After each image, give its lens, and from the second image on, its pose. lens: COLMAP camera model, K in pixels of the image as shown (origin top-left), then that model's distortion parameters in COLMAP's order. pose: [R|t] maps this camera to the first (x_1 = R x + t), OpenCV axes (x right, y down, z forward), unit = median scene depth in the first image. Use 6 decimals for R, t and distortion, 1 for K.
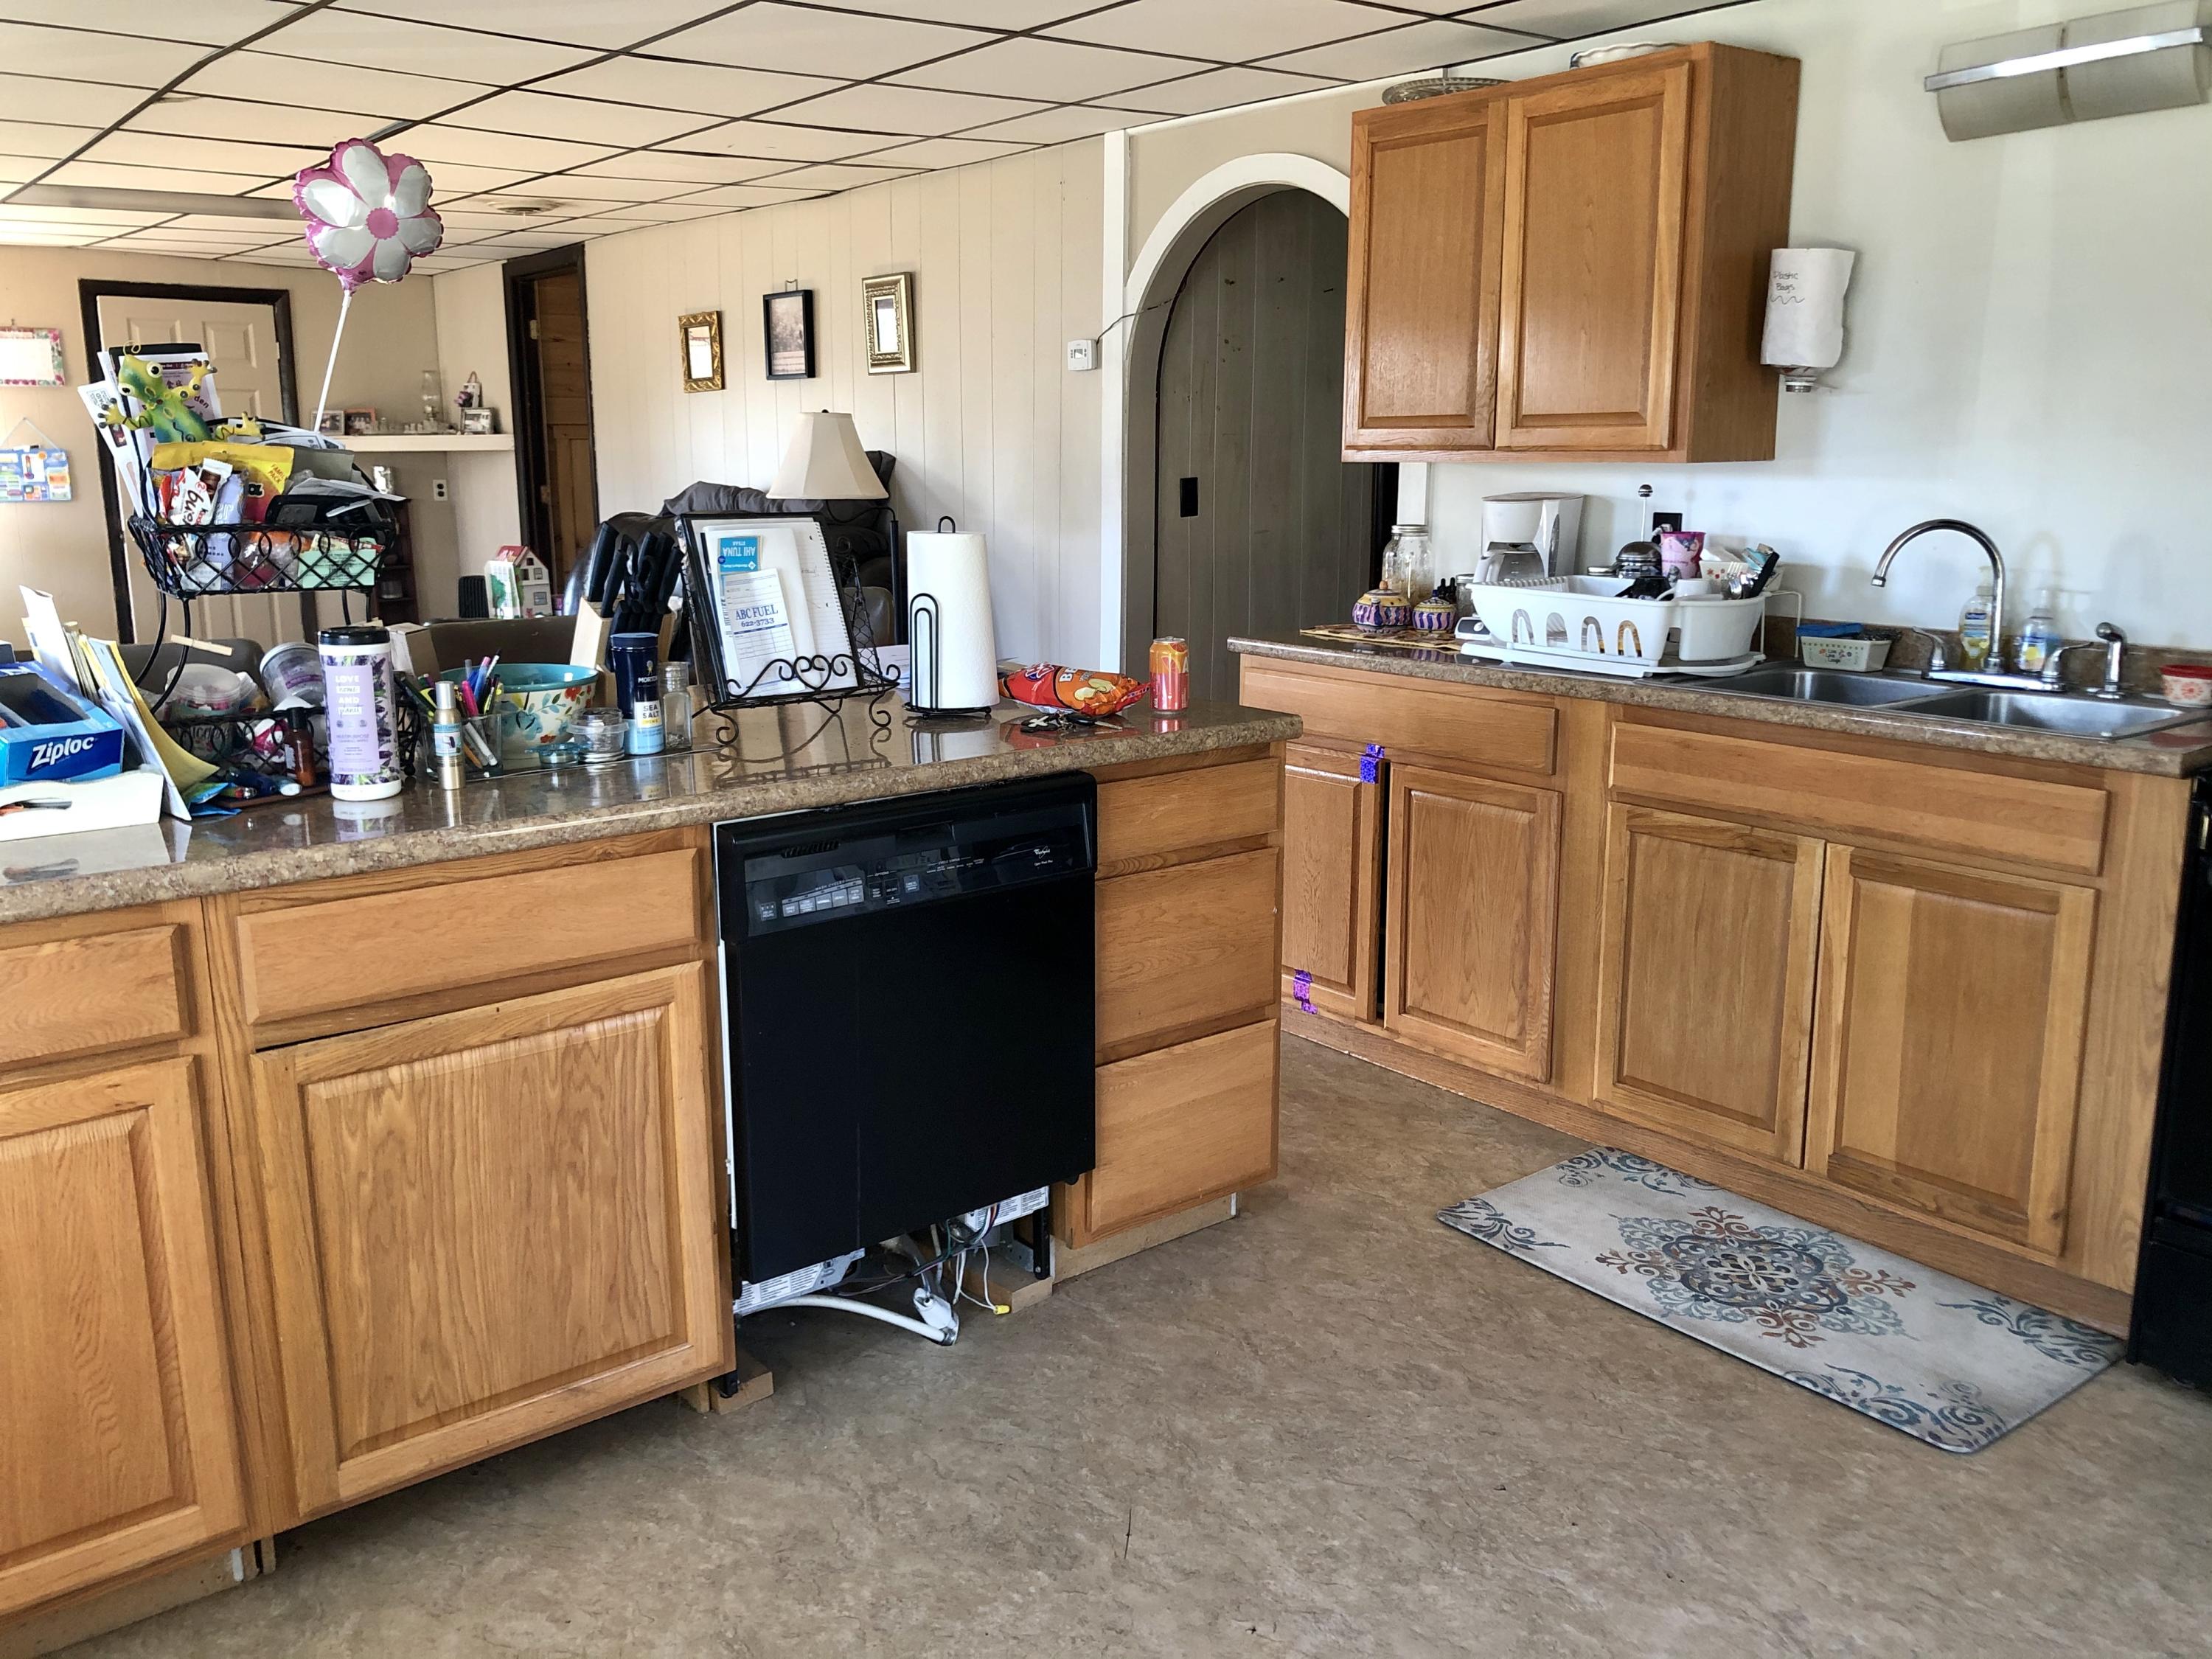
lens RADIAL K [[1824.9, 0, 1103.8], [0, 1824.9, 815.0], [0, 0, 1]] dist [-0.003945, -0.005111]
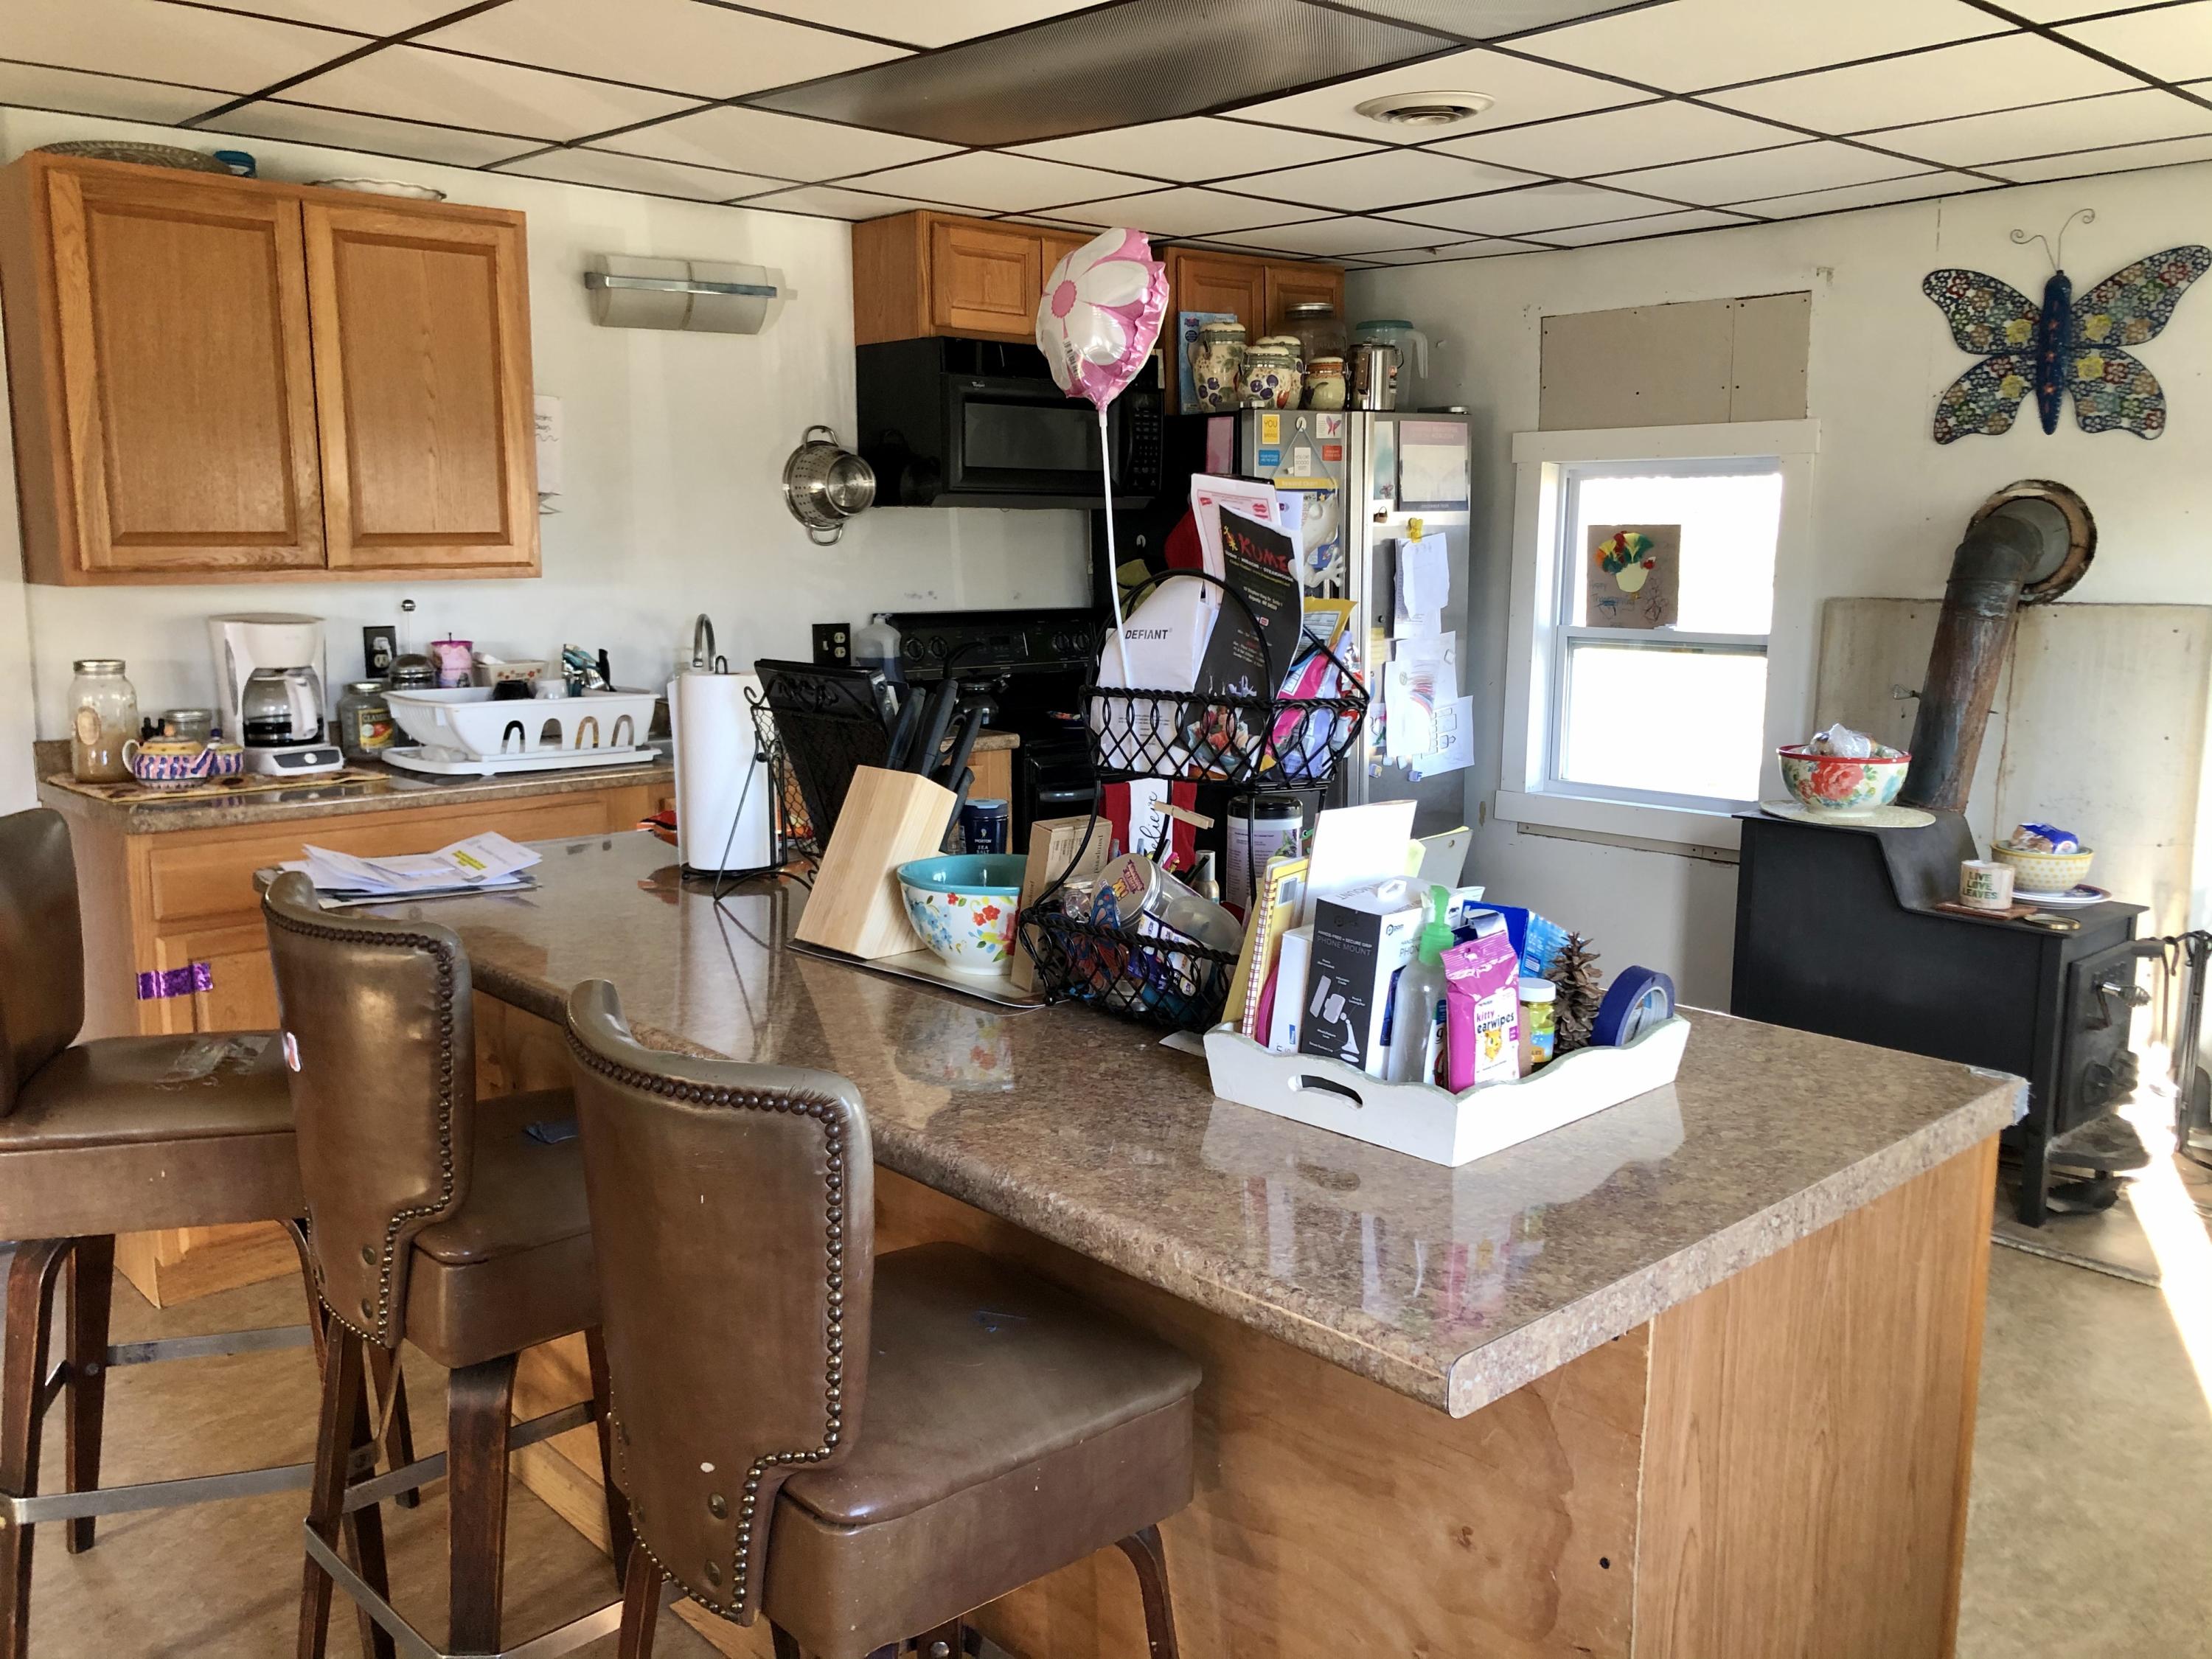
lens RADIAL K [[1824.9, 0, 1100.3], [0, 1824.9, 836.9], [0, 0, 1]] dist [-0.003945, -0.005111]
pose [[-0.085681, -0.165951, 0.982405, -0.781591], [0.195972, 0.963961, 0.179927, -0.160393], [-0.976859, 0.207940, -0.050071, 0.694695]]
